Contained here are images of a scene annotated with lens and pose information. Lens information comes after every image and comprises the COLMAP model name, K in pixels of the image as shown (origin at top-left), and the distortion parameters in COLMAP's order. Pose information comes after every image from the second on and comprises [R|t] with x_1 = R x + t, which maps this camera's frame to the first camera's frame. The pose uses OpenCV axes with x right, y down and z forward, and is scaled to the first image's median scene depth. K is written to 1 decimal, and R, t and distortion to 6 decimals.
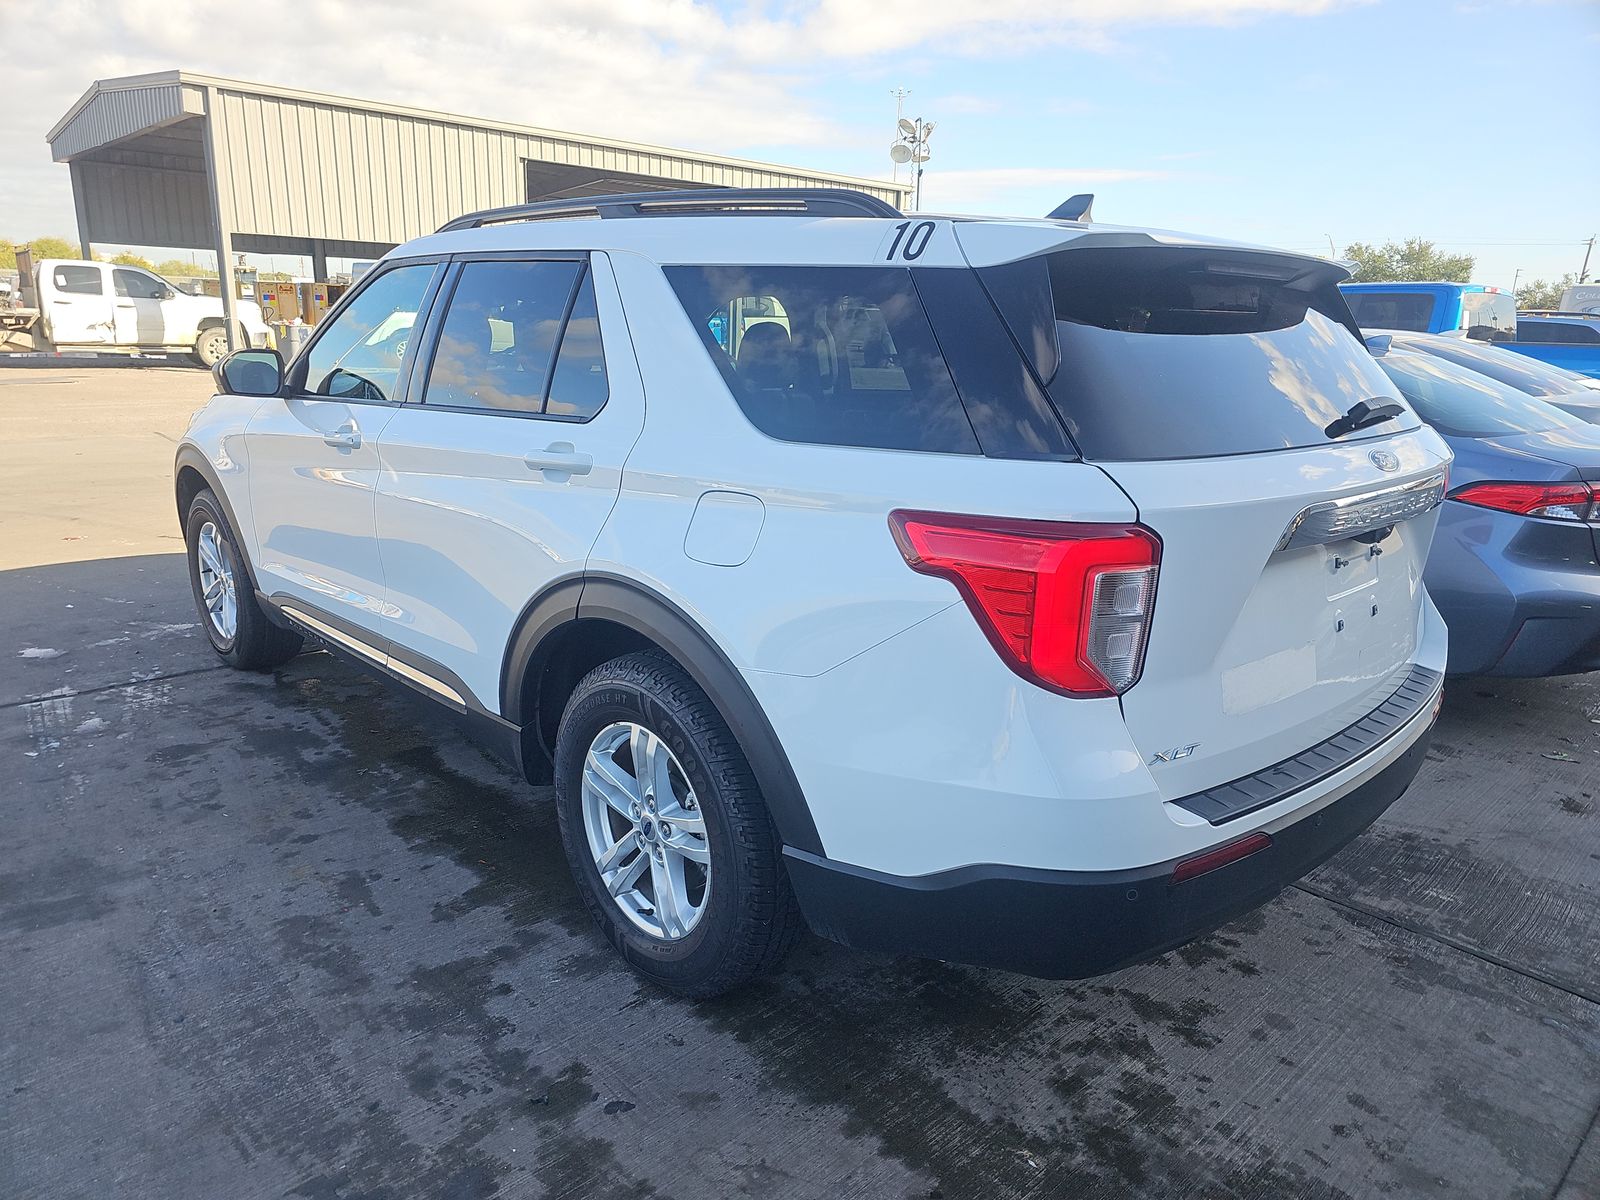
lens RADIAL K [[1064.8, 0, 781.9], [0, 1064.8, 662.7], [0, 0, 1]] dist [0.041660, -0.034621]
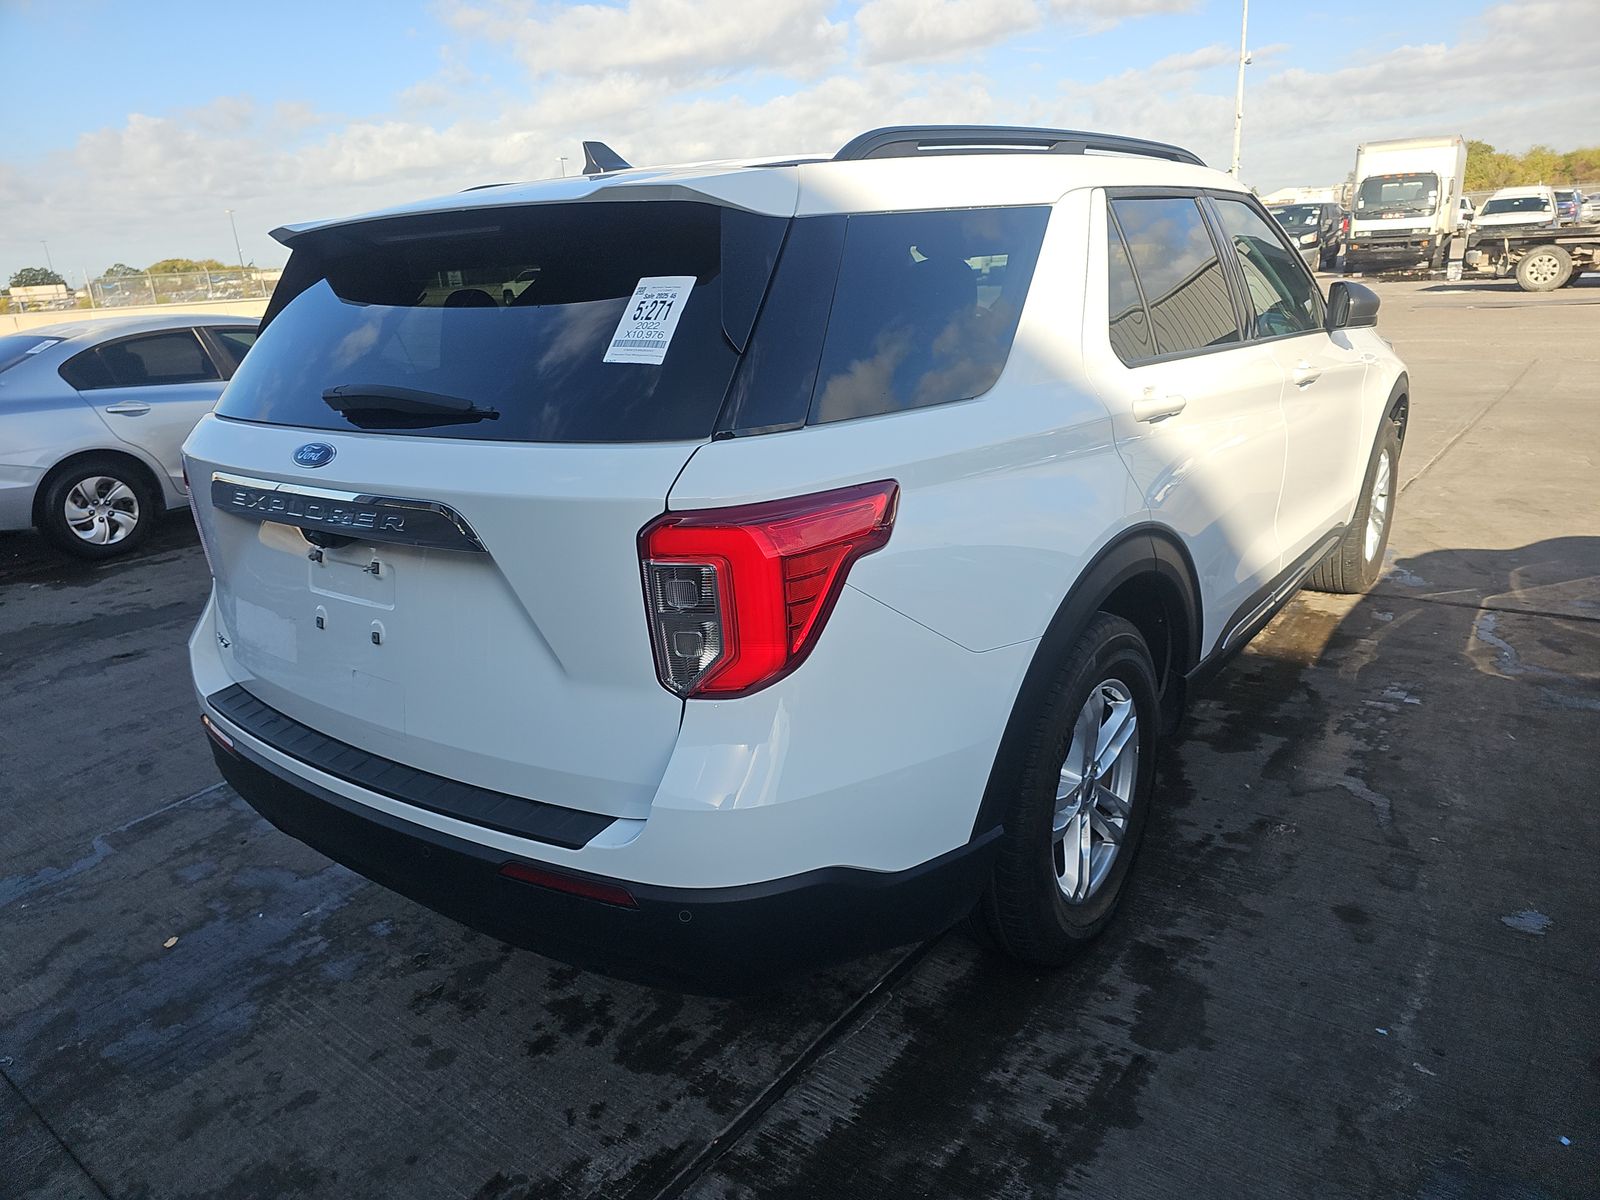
lens RADIAL K [[1084.2, 0, 800.2], [0, 1084.2, 622.9], [0, 0, 1]] dist [0.045240, -0.041400]
pose [[0.146937, 0.276676, -0.949663, 0.230549], [-0.241298, 0.941105, 0.236848, -0.054701], [0.959263, 0.194350, 0.205044, 0.185340]]
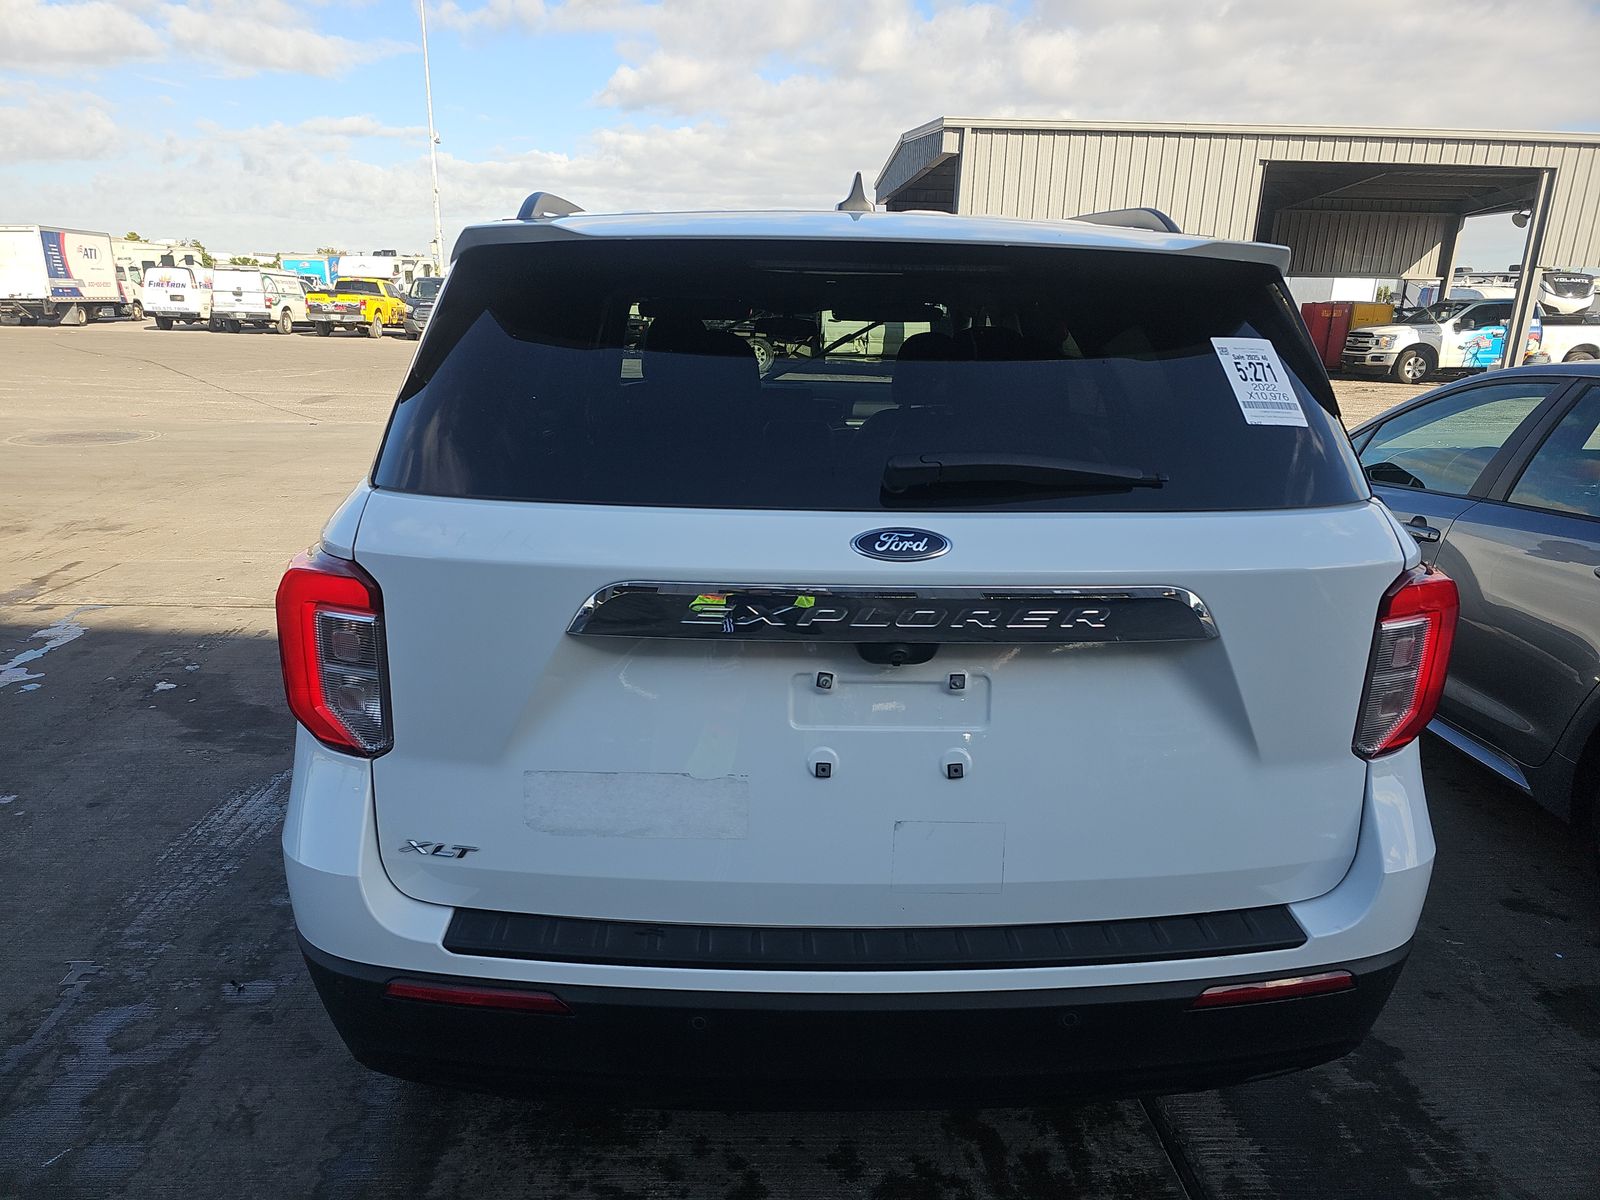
lens RADIAL K [[1084.2, 0, 800.2], [0, 1084.2, 622.9], [0, 0, 1]] dist [0.045240, -0.041400]
pose [[0.751765, 0.172128, -0.636570, 0.150262], [-0.203990, 0.978685, 0.023730, -0.022610], [0.627086, 0.112014, 0.770854, 0.074309]]
